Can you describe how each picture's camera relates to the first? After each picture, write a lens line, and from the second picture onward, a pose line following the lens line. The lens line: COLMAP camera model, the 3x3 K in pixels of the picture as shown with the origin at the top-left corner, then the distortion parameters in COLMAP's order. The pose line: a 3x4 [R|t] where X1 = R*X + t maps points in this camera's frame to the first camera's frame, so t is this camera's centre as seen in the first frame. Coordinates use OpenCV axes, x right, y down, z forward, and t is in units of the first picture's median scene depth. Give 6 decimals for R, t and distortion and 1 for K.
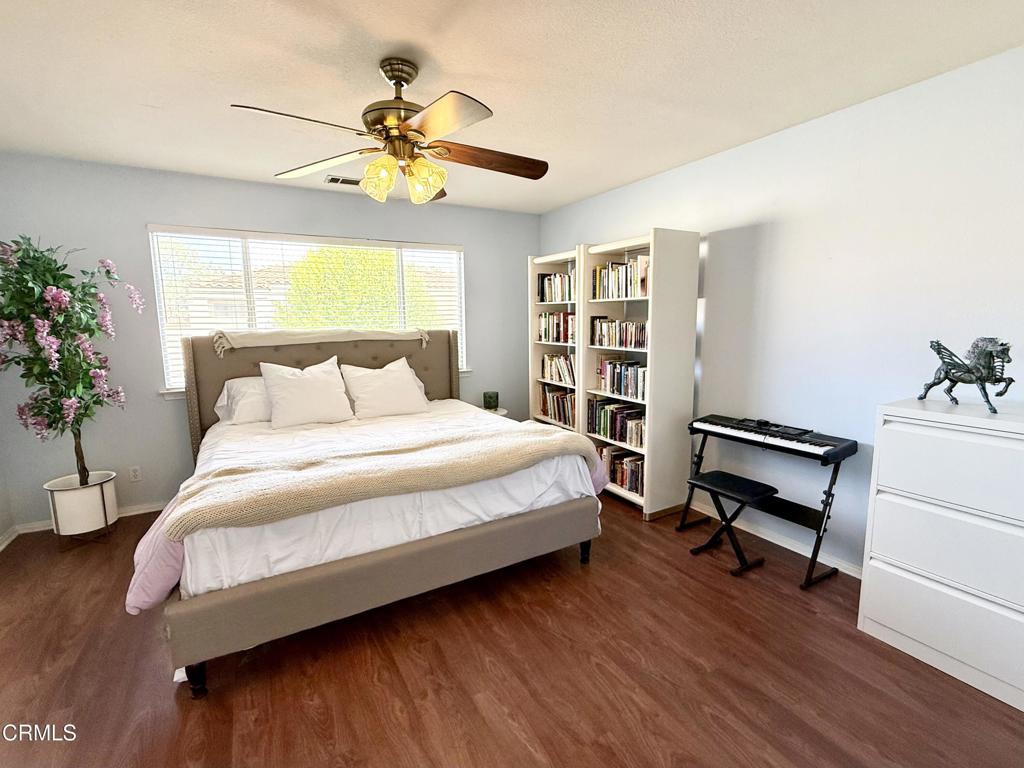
lens RADIAL K [[464.1, 0, 513.3], [0, 464.1, 386.4], [0, 0, 1]] dist [-0.008045, 0.001886]
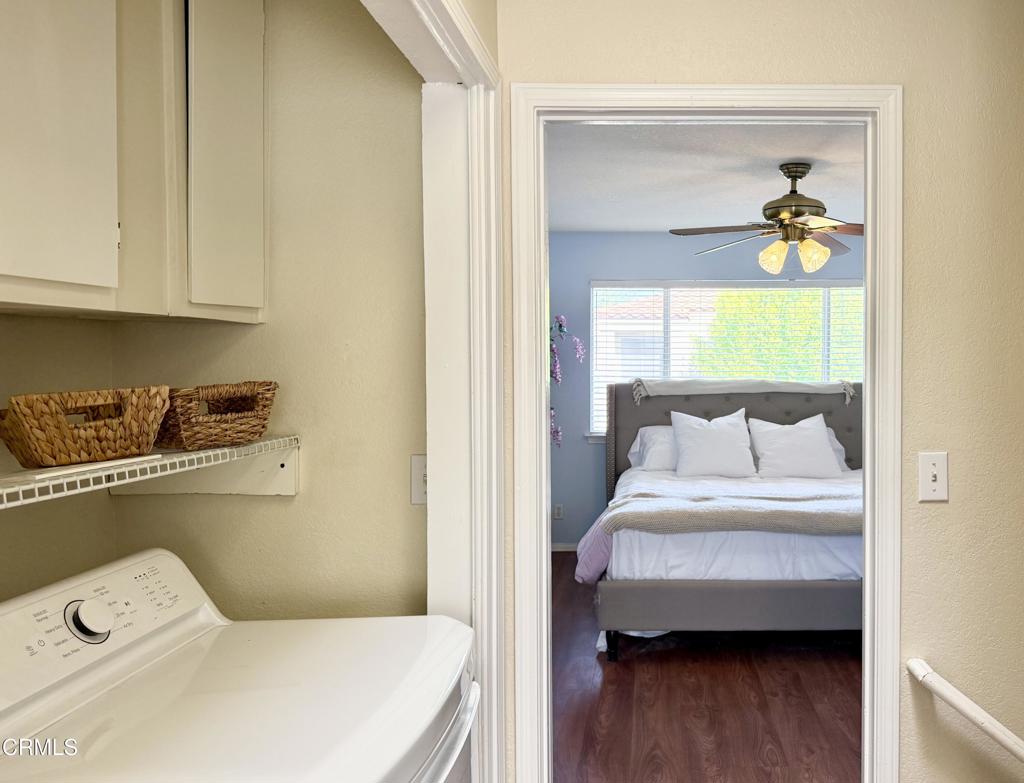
lens RADIAL K [[817.6, 0, 606.3], [0, 817.6, 379.4], [0, 0, 1]] dist [0.097567, -0.001961]
pose [[0.838333, 0.023664, -0.544644, 0.340228], [-0.085536, 0.992393, -0.088540, 0.056307], [0.538406, 0.120813, 0.833980, -0.640284]]
